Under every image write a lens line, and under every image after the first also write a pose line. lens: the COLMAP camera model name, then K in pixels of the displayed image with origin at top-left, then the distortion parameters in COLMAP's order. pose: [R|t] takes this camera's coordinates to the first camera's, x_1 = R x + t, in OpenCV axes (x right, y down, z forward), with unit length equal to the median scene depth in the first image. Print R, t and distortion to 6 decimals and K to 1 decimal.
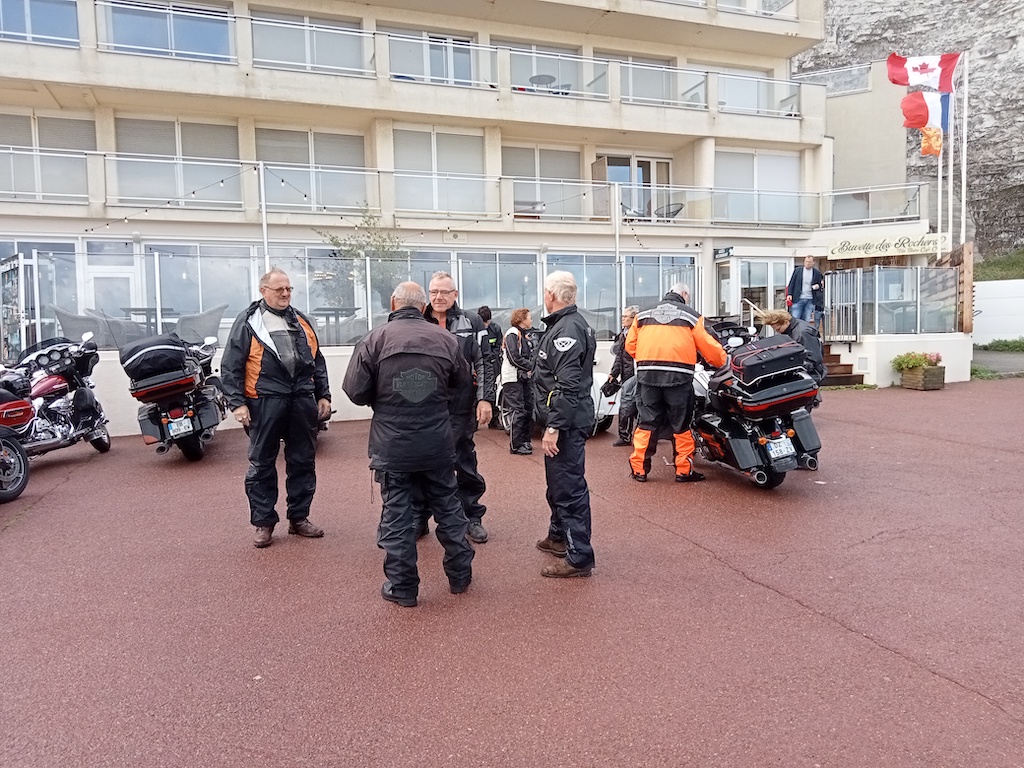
lens RADIAL K [[775.9, 0, 498.3], [0, 775.9, 397.4], [0, 0, 1]] dist [0.023650, -0.005981]
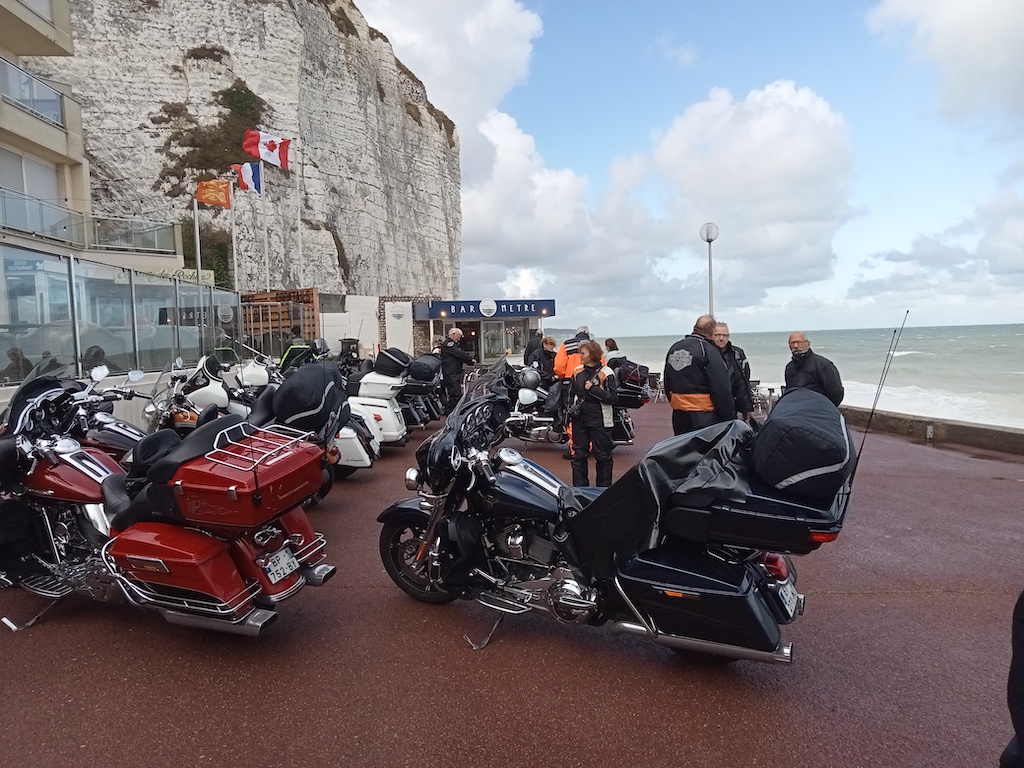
lens RADIAL K [[775.9, 0, 527.8], [0, 775.9, 398.0], [0, 0, 1]] dist [0.023650, -0.005981]
pose [[0.282849, -0.052825, 0.957709, -0.408488], [0.077916, 0.996448, 0.031950, -0.022425], [-0.955995, 0.065584, 0.285960, 0.227177]]
